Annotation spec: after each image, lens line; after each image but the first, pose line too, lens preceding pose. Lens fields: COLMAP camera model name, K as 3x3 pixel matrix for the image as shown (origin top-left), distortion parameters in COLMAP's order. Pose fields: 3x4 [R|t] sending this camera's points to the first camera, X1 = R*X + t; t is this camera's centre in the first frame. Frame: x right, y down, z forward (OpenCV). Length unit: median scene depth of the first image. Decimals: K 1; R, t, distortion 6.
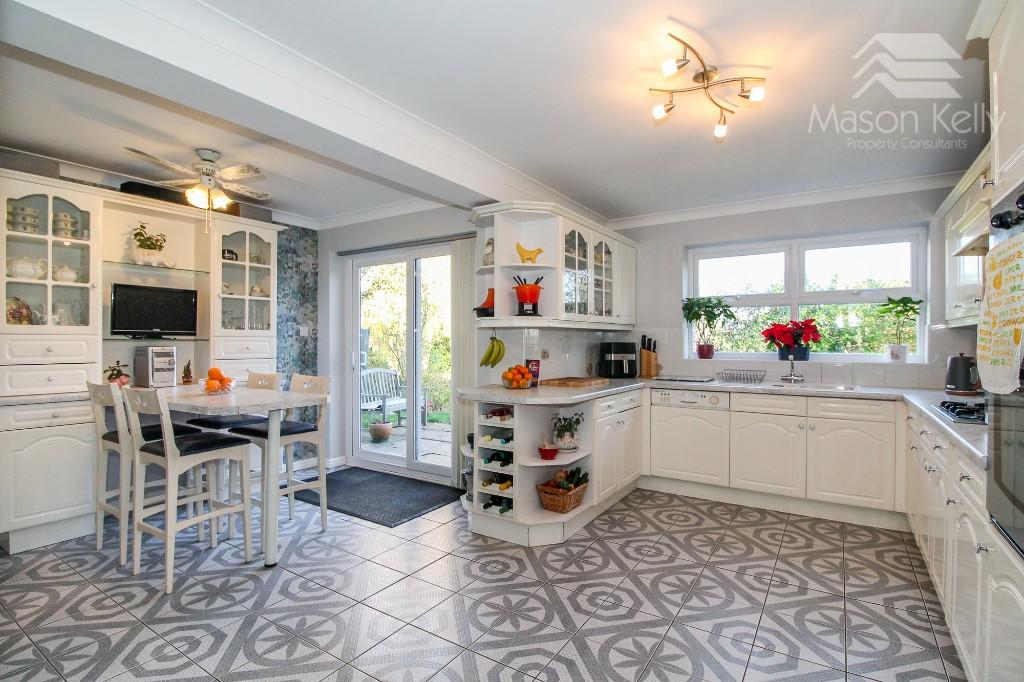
lens RADIAL K [[489.0, 0, 518.9], [0, 489.0, 346.1], [0, 0, 1]] dist [-0.015249, -0.001270]
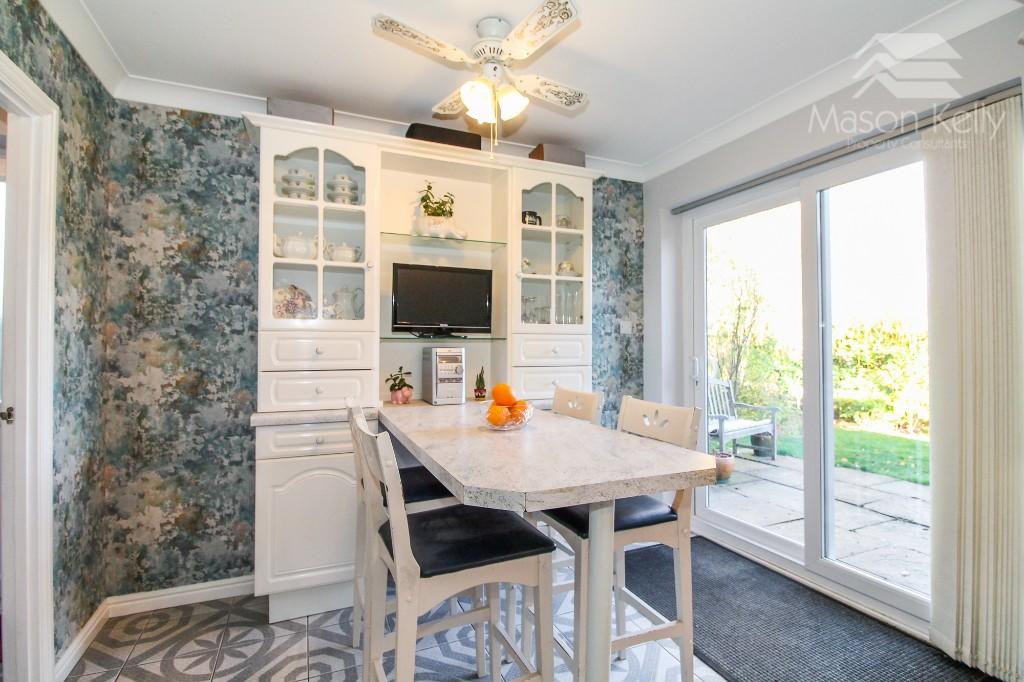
lens RADIAL K [[489.0, 0, 515.0], [0, 489.0, 344.3], [0, 0, 1]] dist [-0.015249, -0.001270]
pose [[0.827732, -0.004109, -0.561108, -0.222452], [-0.002082, 0.999944, -0.010395, 0.002726], [0.561119, 0.009773, 0.827677, 0.409360]]
